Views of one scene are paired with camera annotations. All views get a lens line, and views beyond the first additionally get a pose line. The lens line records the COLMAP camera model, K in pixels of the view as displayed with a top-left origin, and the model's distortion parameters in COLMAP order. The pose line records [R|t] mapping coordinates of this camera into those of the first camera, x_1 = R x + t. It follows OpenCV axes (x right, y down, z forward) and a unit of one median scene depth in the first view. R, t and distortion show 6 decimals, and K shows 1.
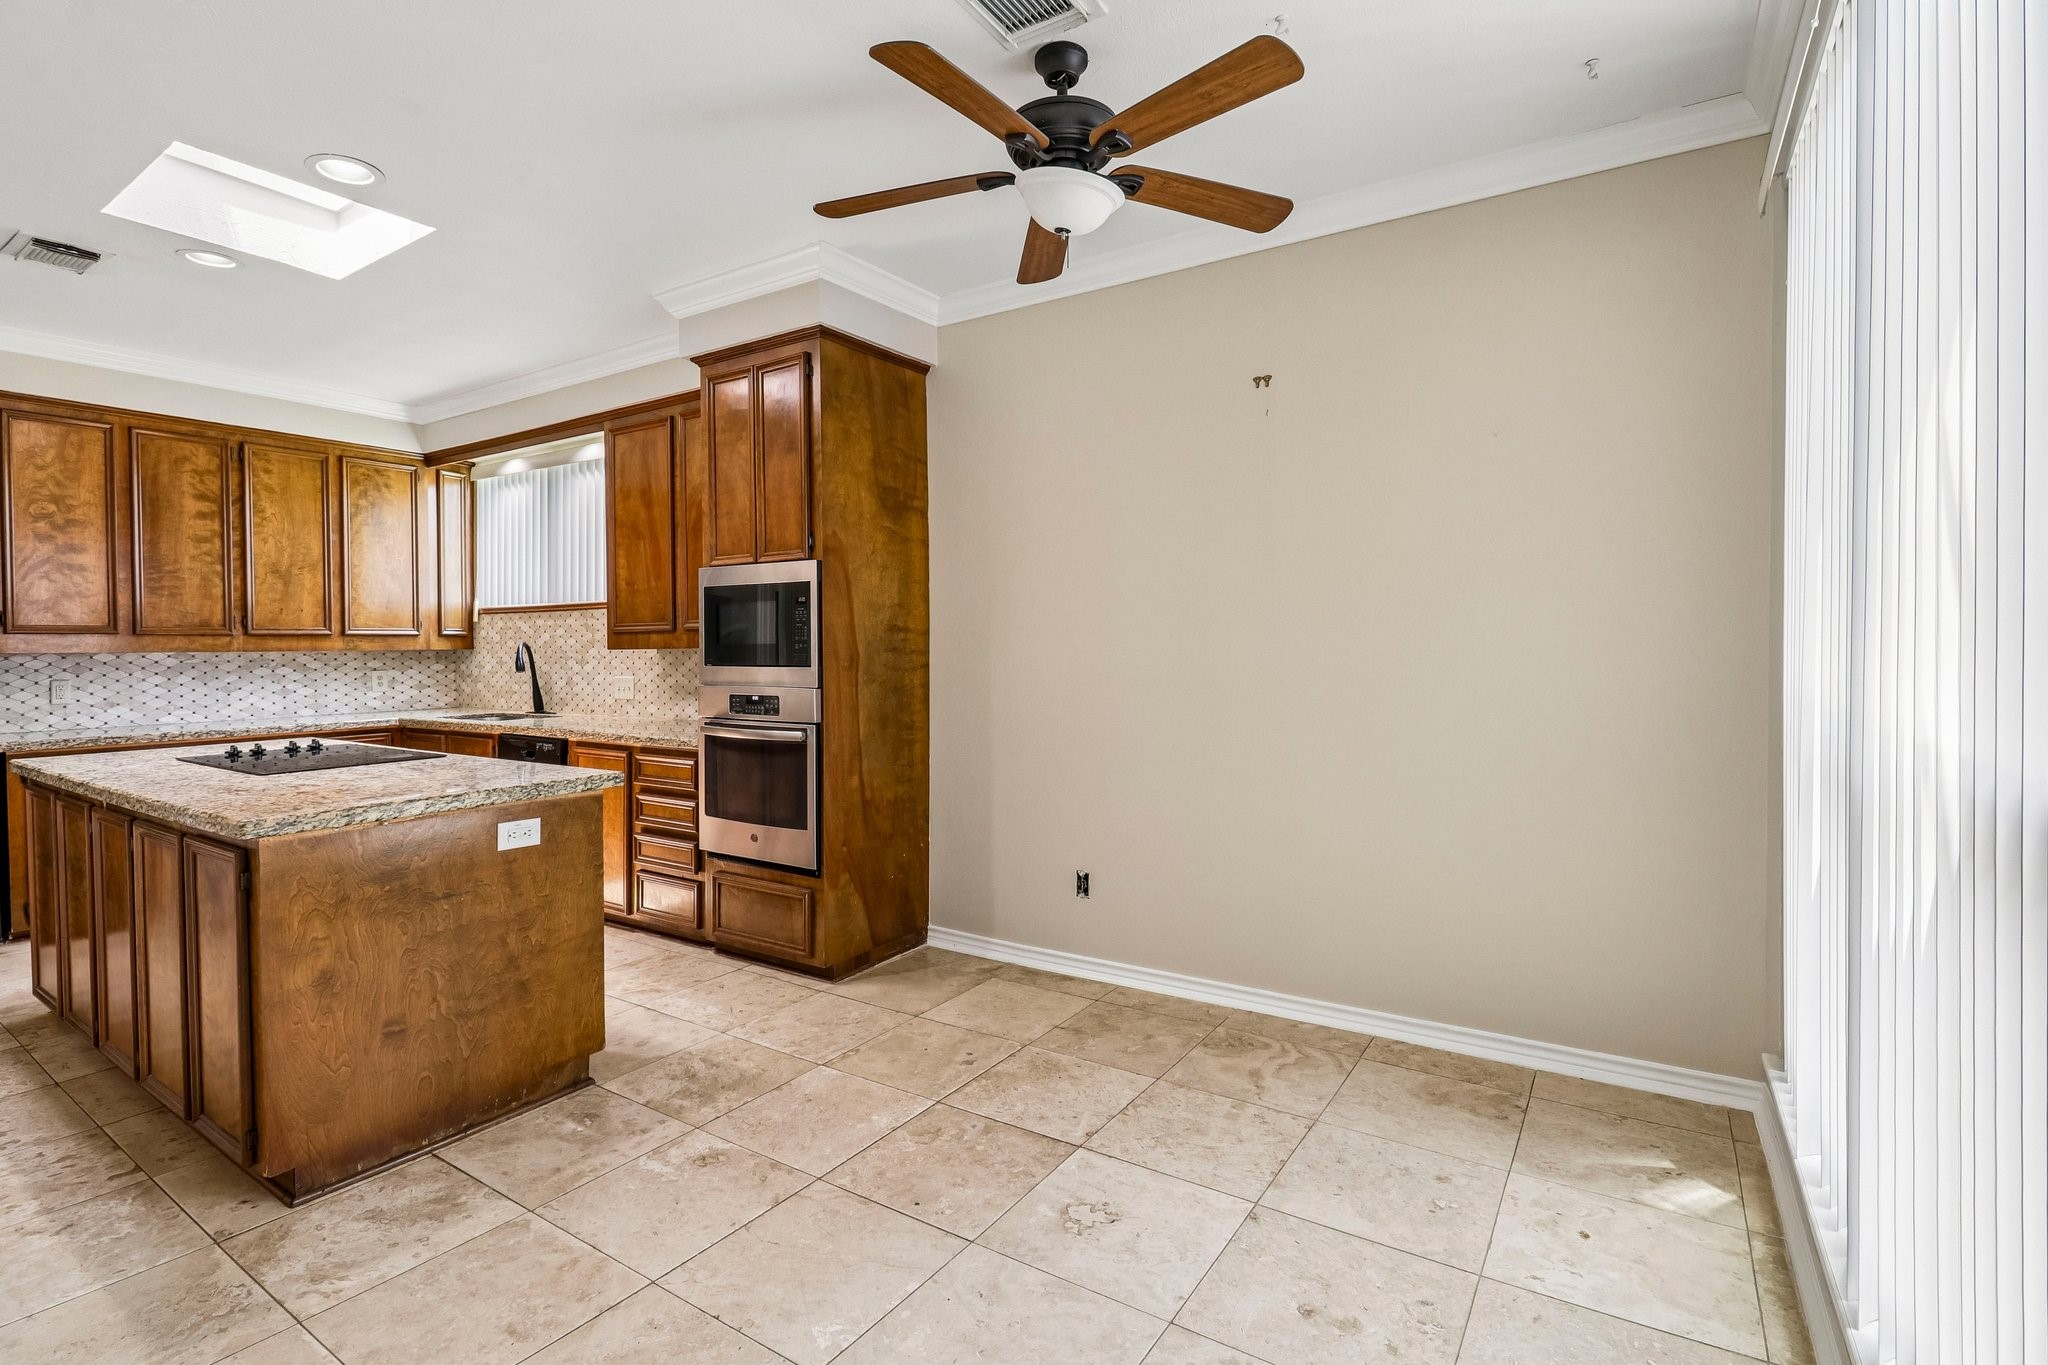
lens RADIAL K [[948.4, 0, 994.5], [0, 948.4, 657.6], [0, 0, 1]] dist [0.015103, -0.021982]
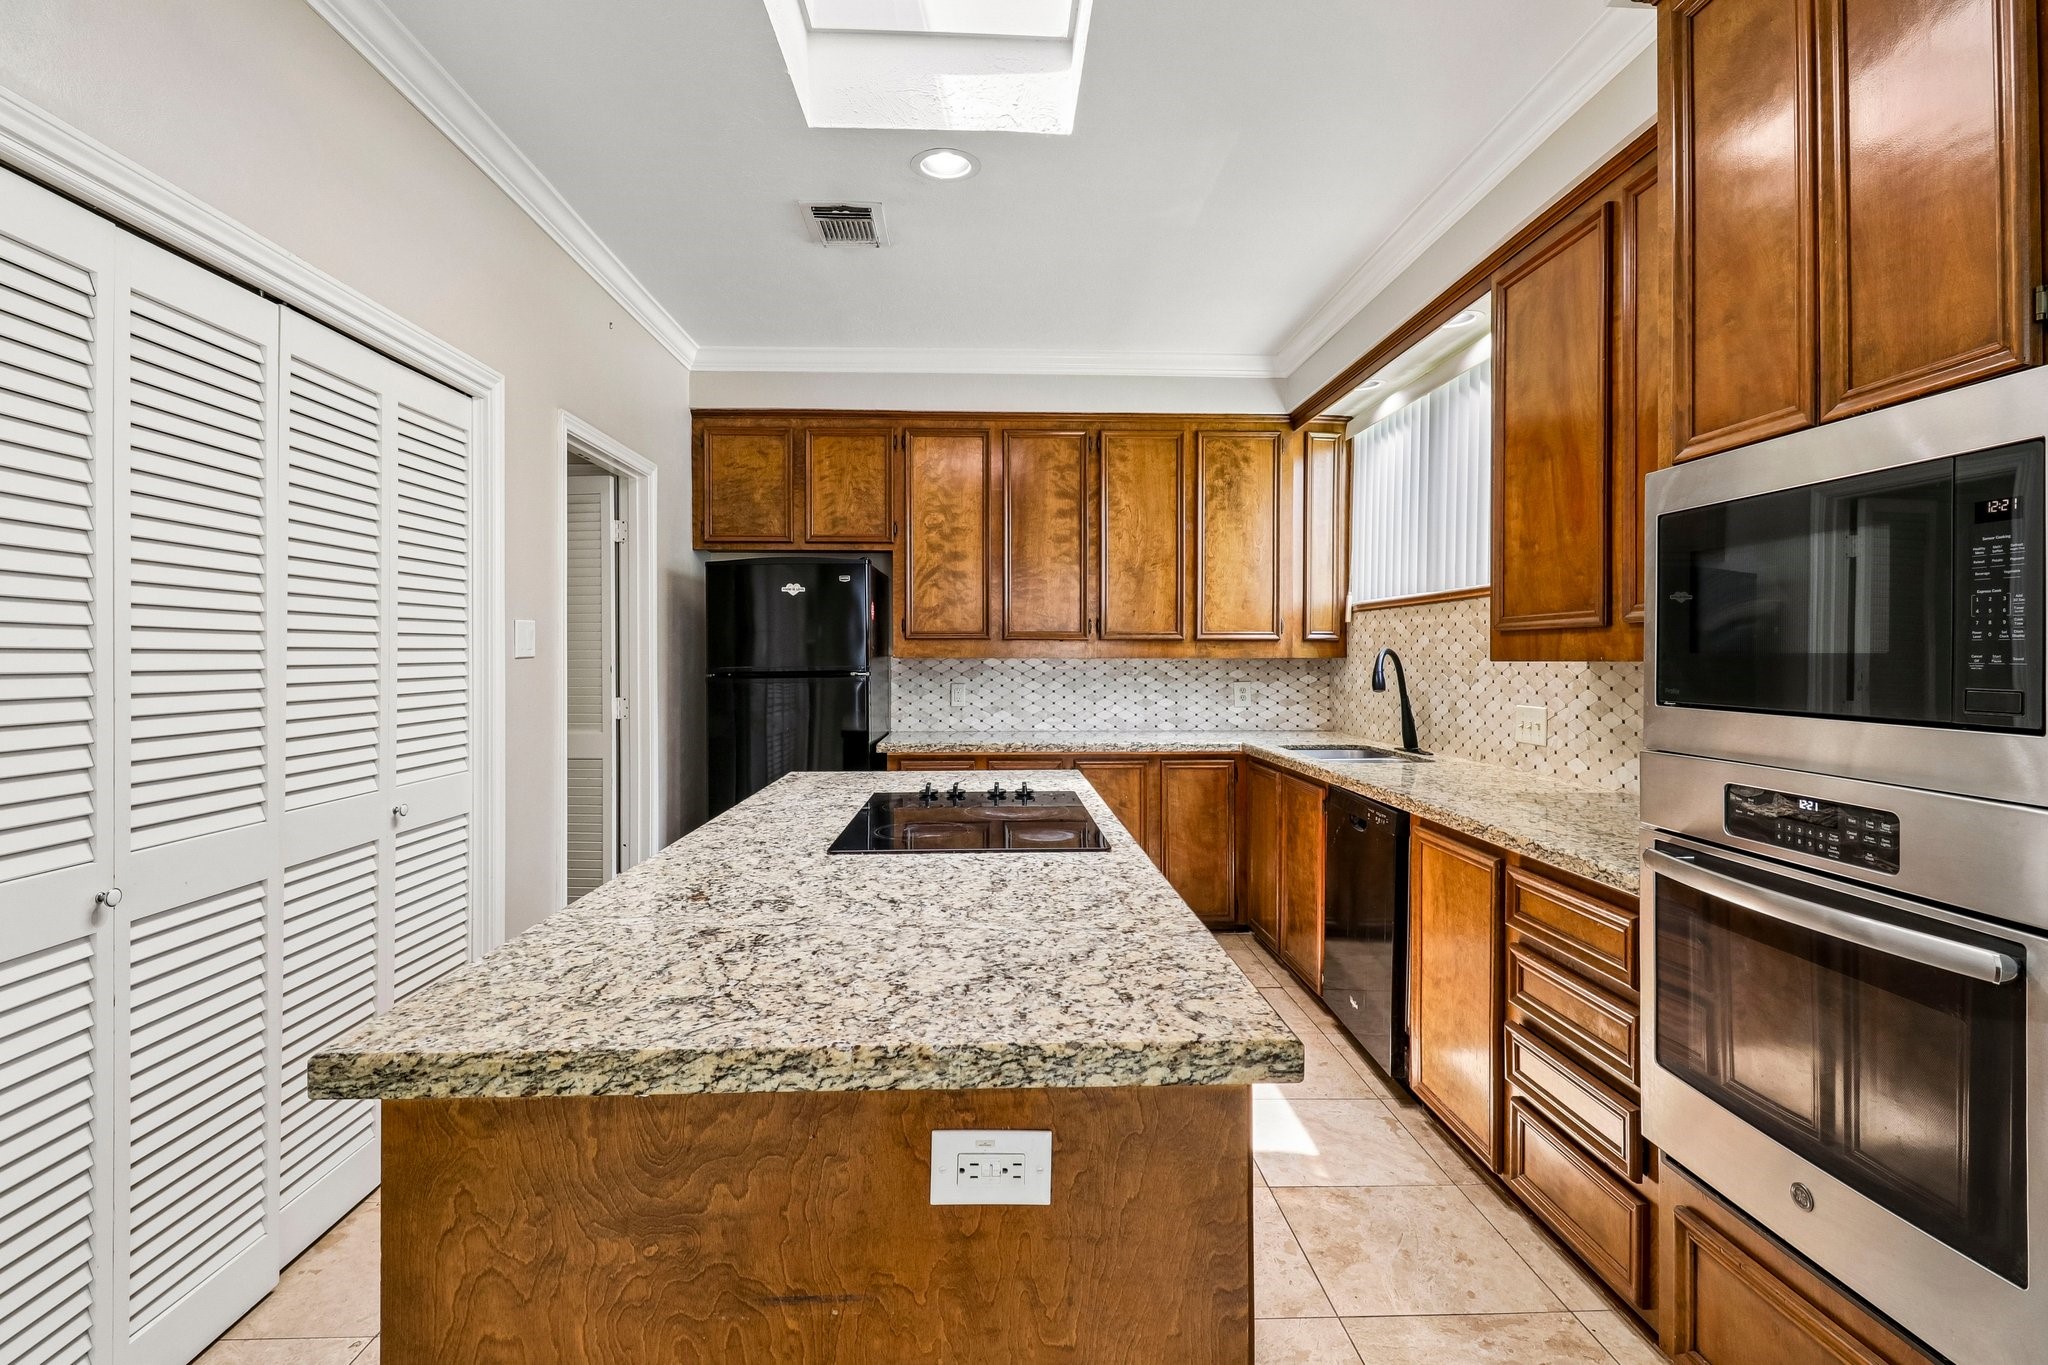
lens RADIAL K [[948.4, 0, 994.5], [0, 948.4, 657.6], [0, 0, 1]] dist [0.015103, -0.021982]
pose [[0.577825, 0.009670, -0.816104, -0.101365], [-0.015791, 0.999875, 0.000668, -0.006026], [0.816008, 0.012501, 0.577905, 0.396309]]
